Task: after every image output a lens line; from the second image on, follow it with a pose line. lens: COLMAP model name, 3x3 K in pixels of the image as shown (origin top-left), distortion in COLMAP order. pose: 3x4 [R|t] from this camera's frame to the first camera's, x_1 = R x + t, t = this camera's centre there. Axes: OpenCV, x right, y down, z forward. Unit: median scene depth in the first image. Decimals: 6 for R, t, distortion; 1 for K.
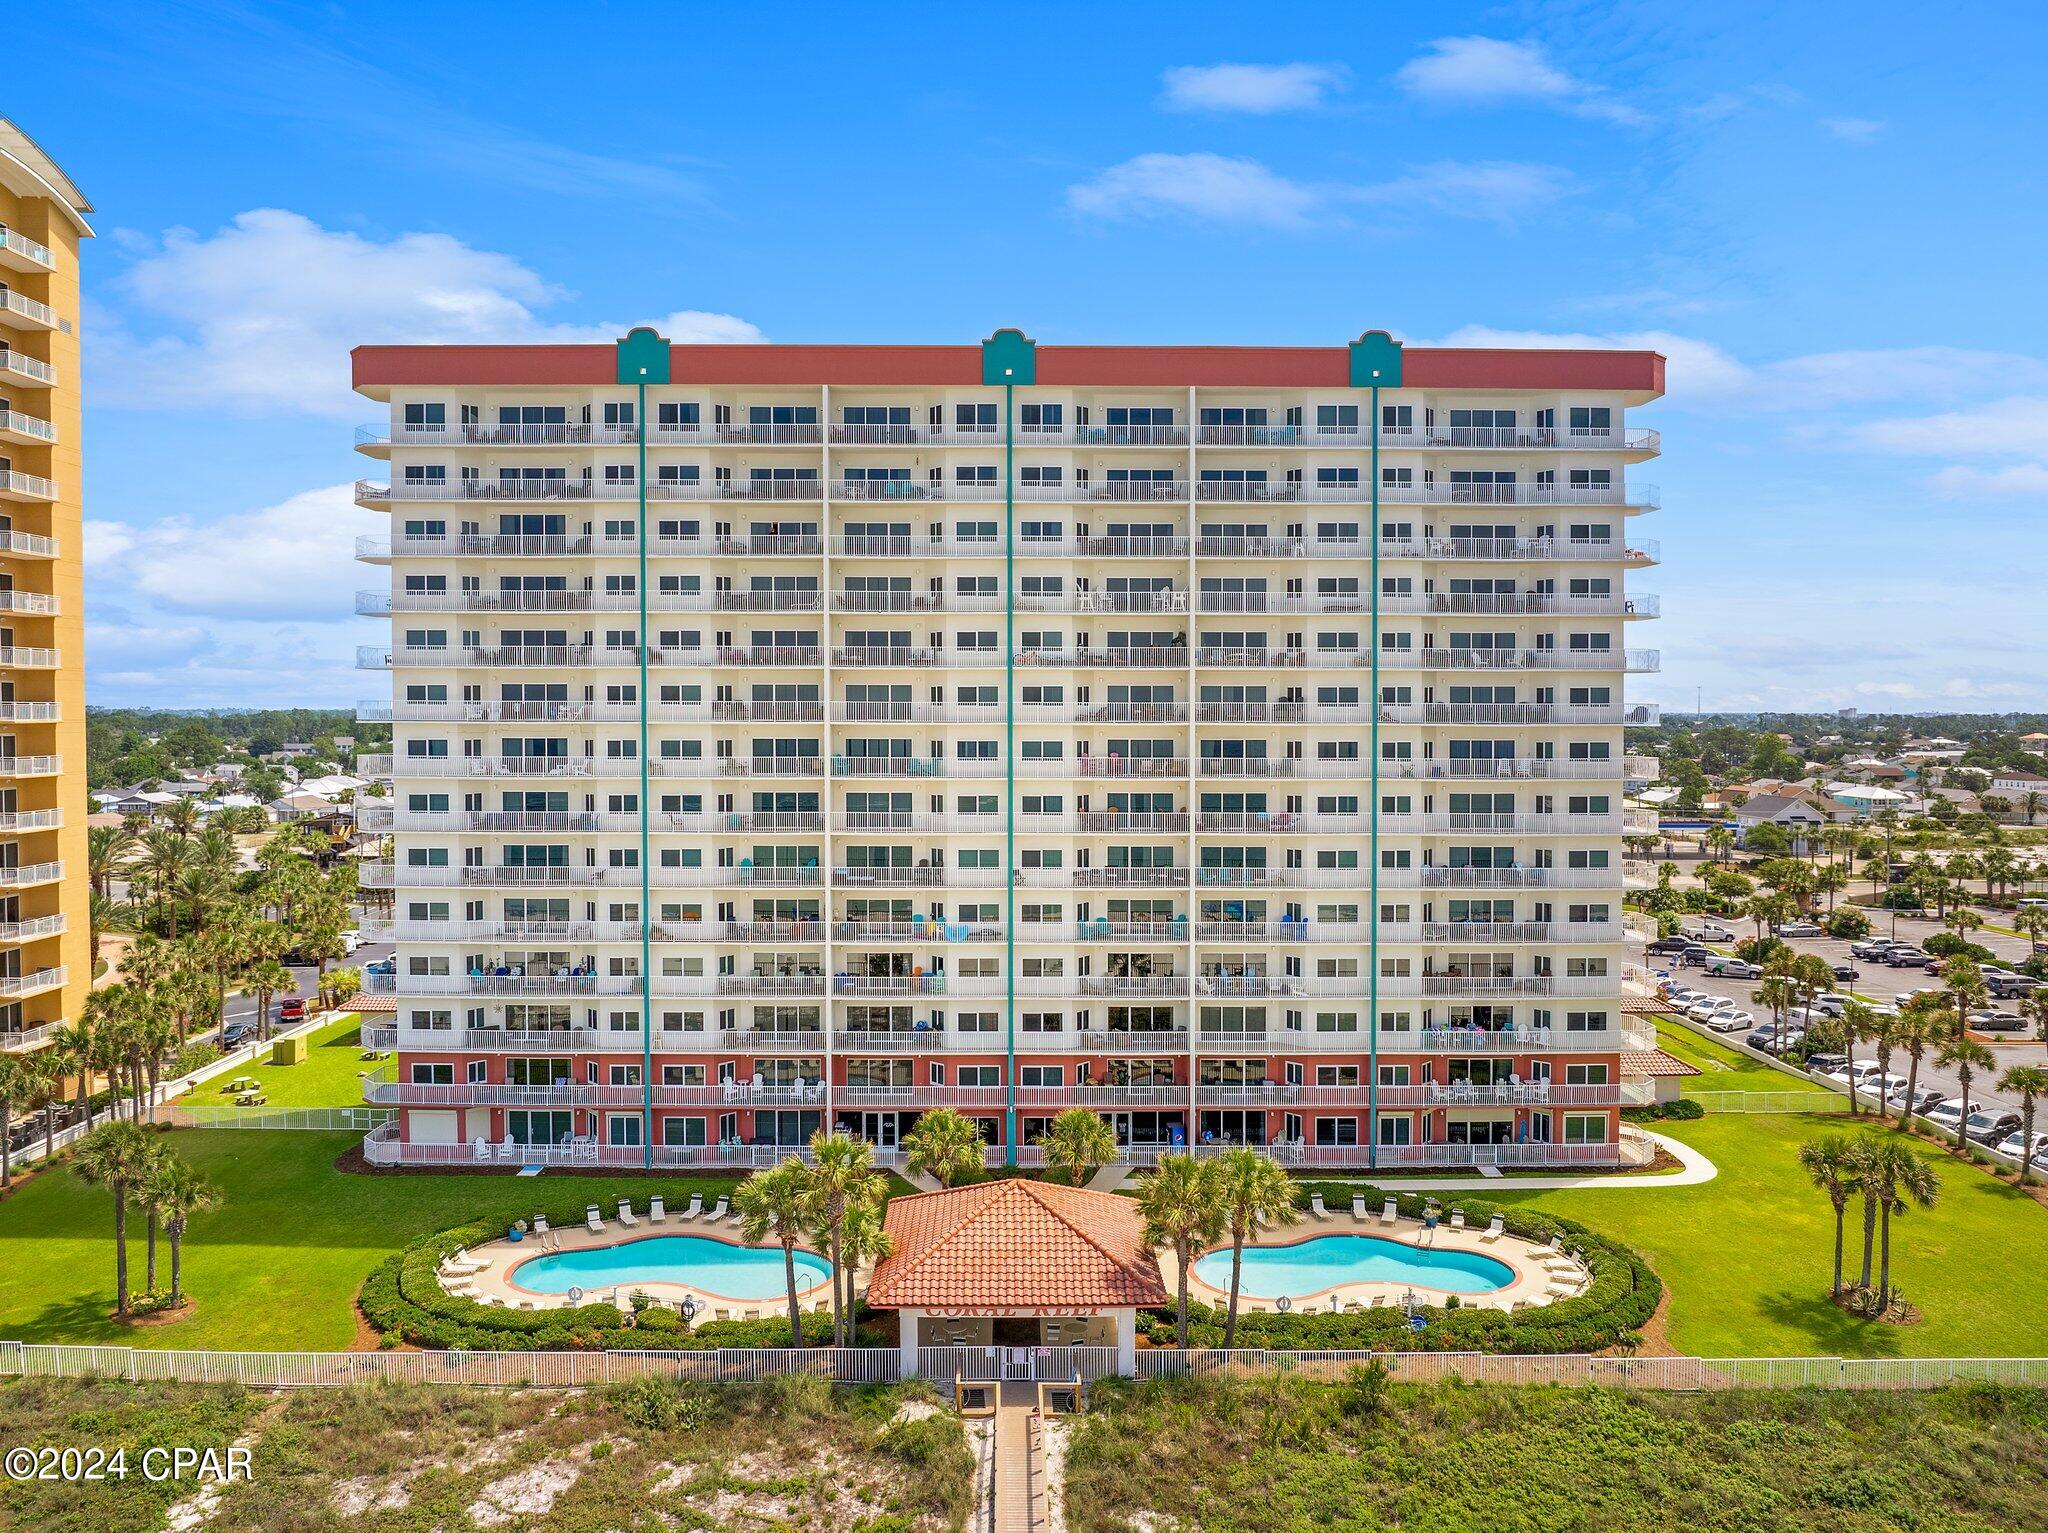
lens RADIAL K [[1441.2, 0, 1032.0], [0, 1441.2, 761.7], [0, 0, 1]] dist [-0.030614, 0.001228]
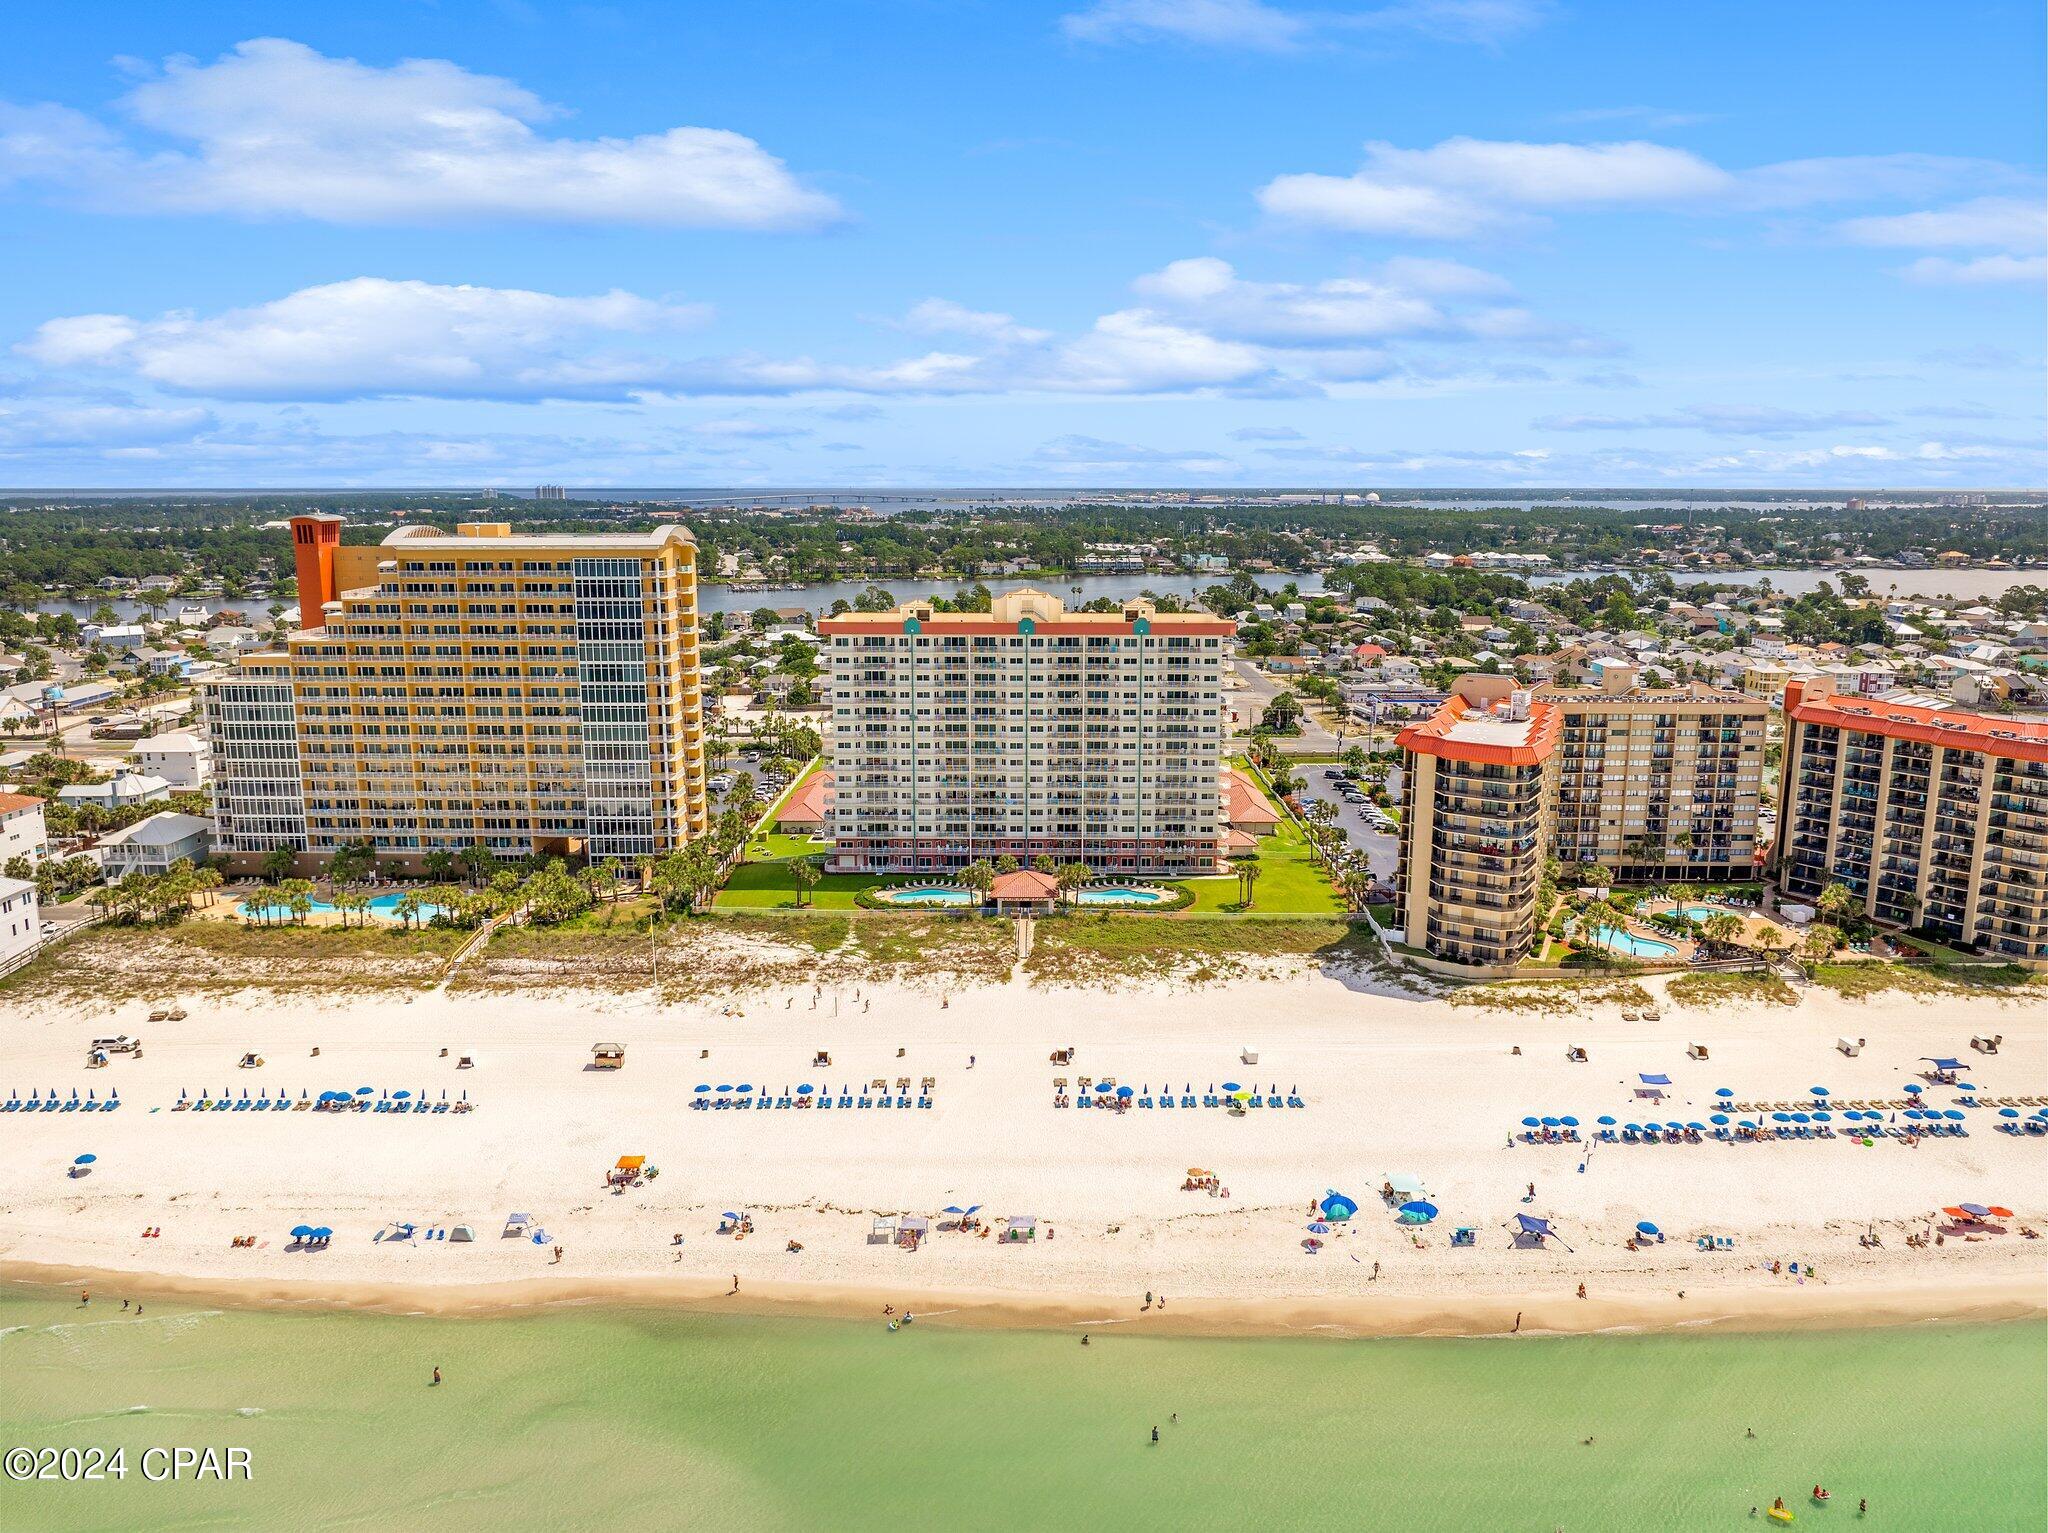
lens RADIAL K [[1480.3, 0, 1014.8], [0, 1480.3, 779.1], [0, 0, 1]] dist [-0.011916, -0.005078]
pose [[0.999908, 0.002232, -0.013353, 0.002495], [0.000142, 0.984530, 0.175216, -0.511469], [0.013538, -0.175202, 0.984439, -2.250613]]
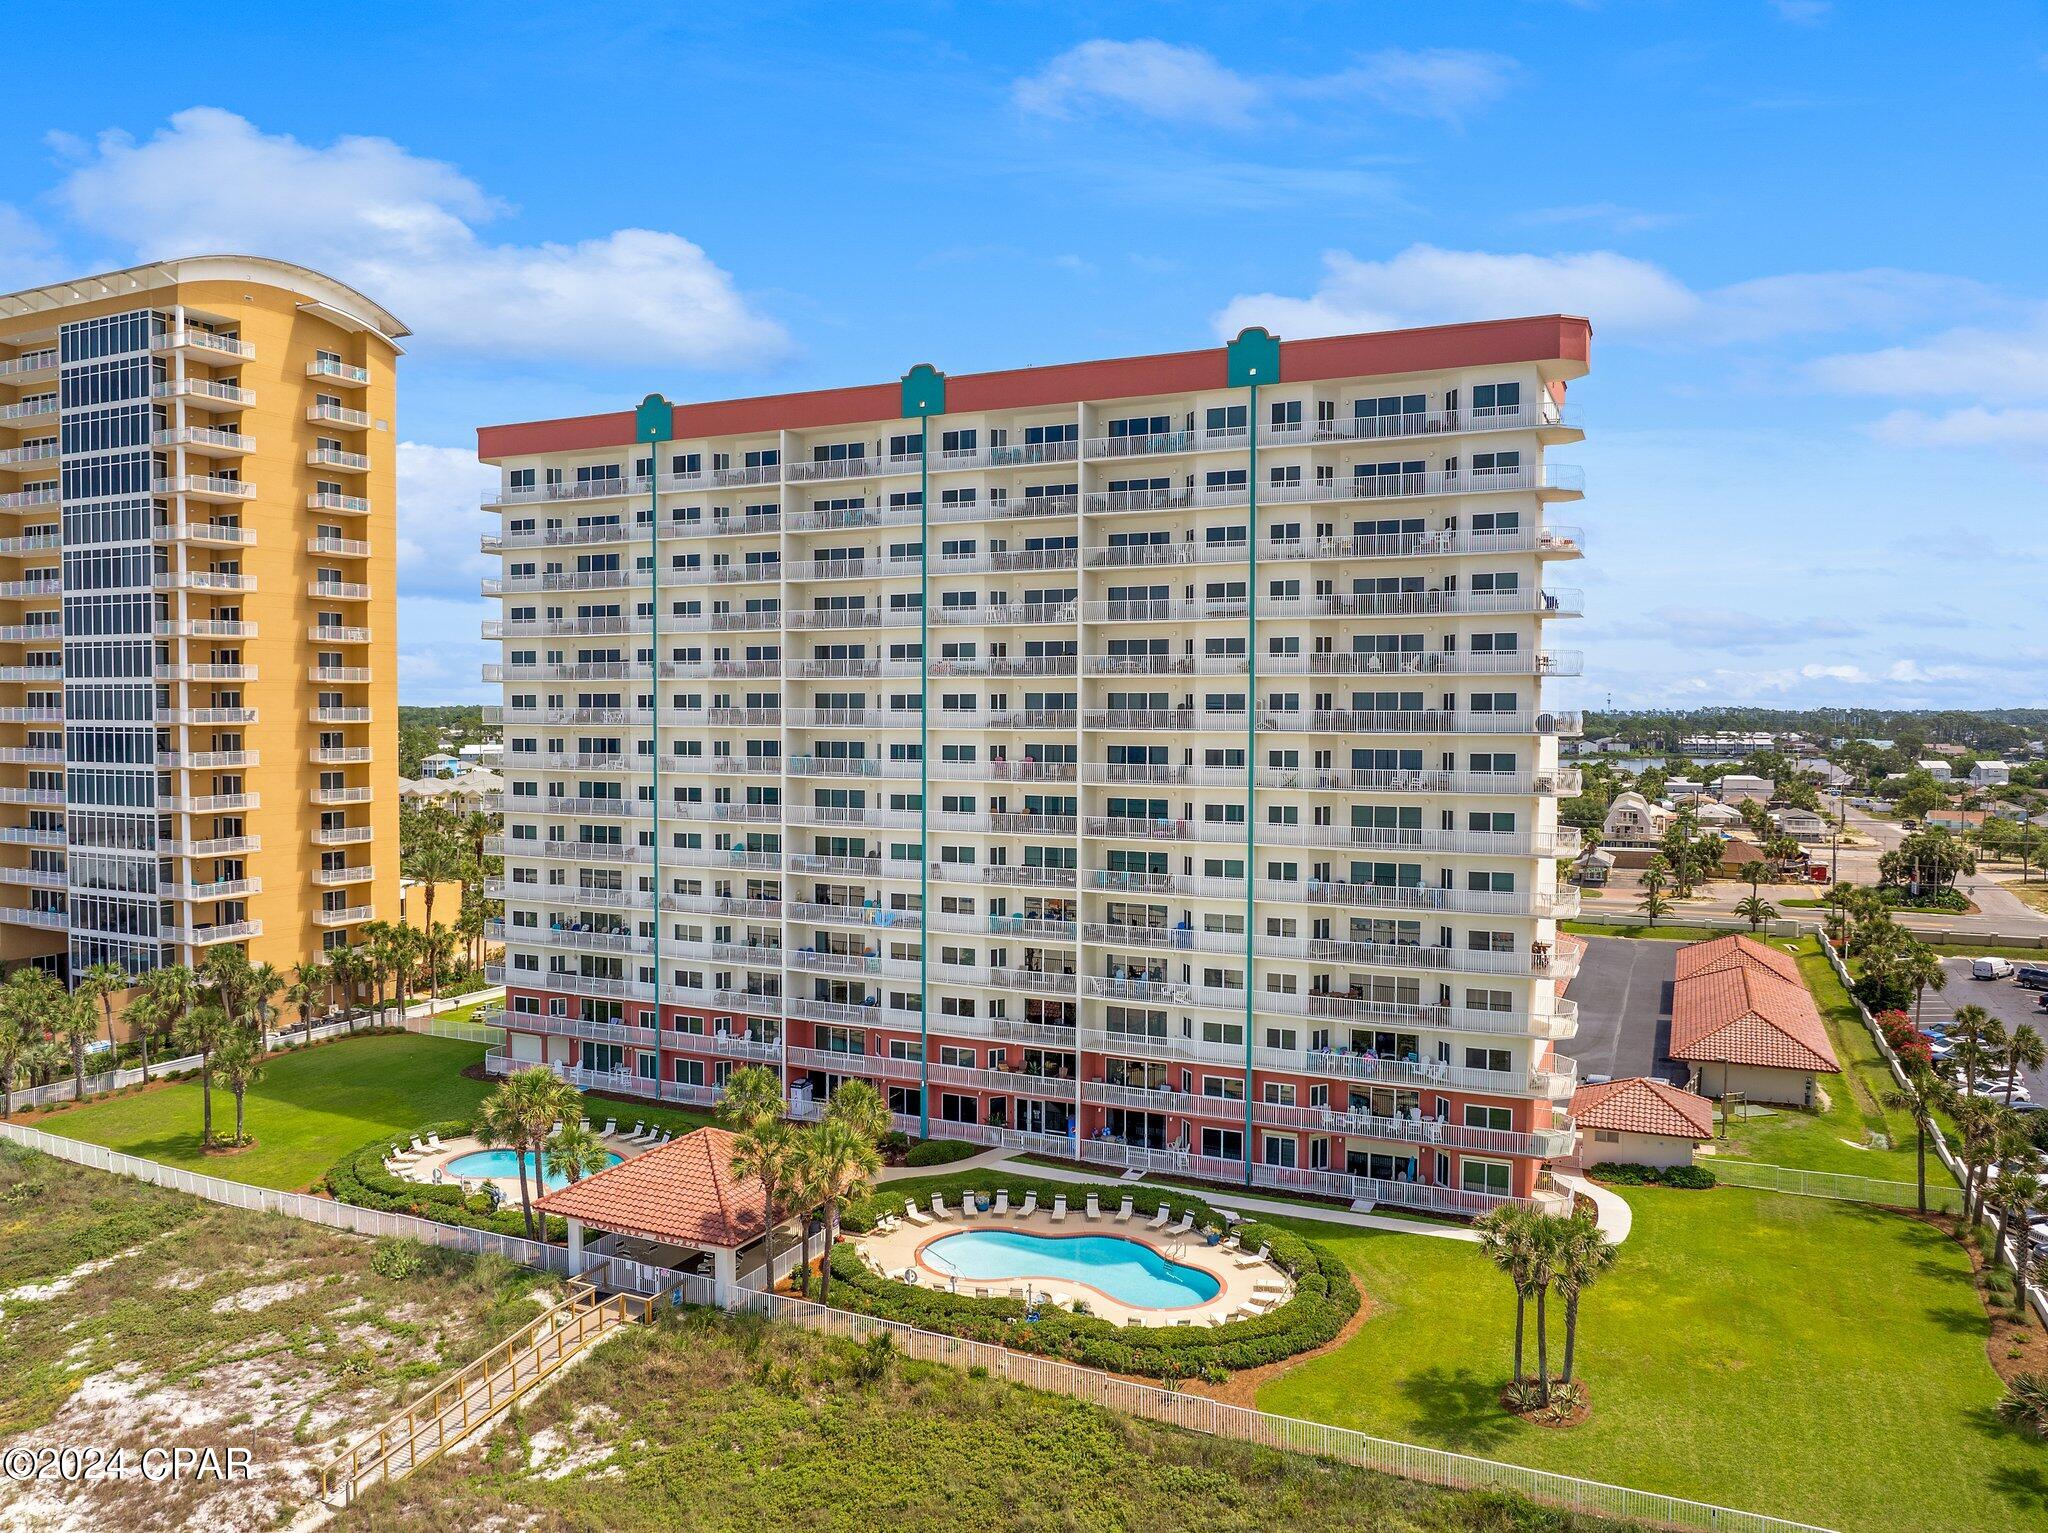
lens RADIAL K [[1443.8, 0, 1033.5], [0, 1443.8, 769.5], [0, 0, 1]] dist [-0.035117, 0.000806]
pose [[0.905085, 0.018723, -0.424818, 0.512535], [-0.014705, 0.999811, 0.012735, -0.010692], [0.424976, -0.005279, 0.905189, 0.051106]]
